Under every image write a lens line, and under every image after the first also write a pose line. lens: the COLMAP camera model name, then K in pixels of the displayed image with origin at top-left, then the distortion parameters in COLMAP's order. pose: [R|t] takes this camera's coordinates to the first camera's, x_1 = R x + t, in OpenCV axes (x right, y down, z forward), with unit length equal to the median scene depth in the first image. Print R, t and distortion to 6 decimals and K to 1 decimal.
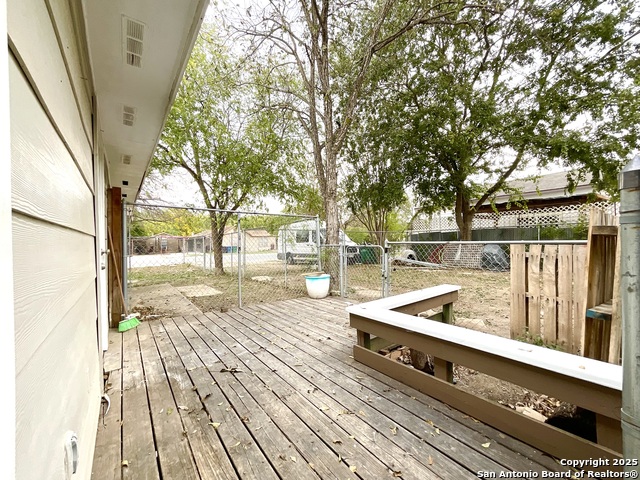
lens RADIAL K [[258.1, 0, 319.0], [0, 258.1, 241.2], [0, 0, 1]] dist [0.001308, 0.000414]
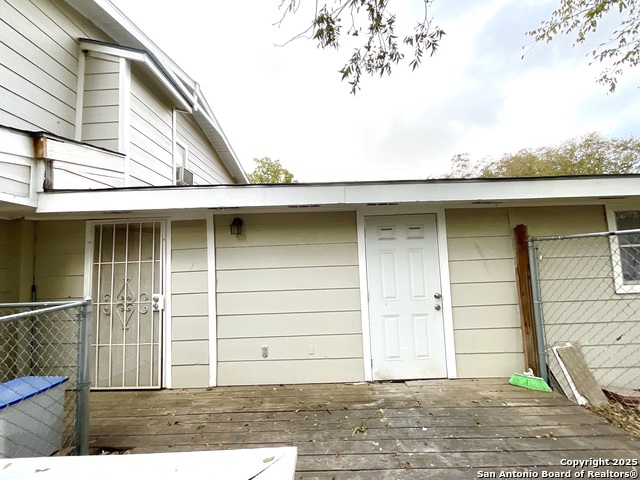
lens RADIAL K [[258.1, 0, 319.0], [0, 258.1, 241.2], [0, 0, 1]] dist [0.001308, 0.000414]
pose [[-0.621068, -0.024392, -0.783377, 0.563774], [0.043729, 0.996880, -0.065709, -0.178167], [0.782536, -0.075066, -0.618064, 1.487524]]
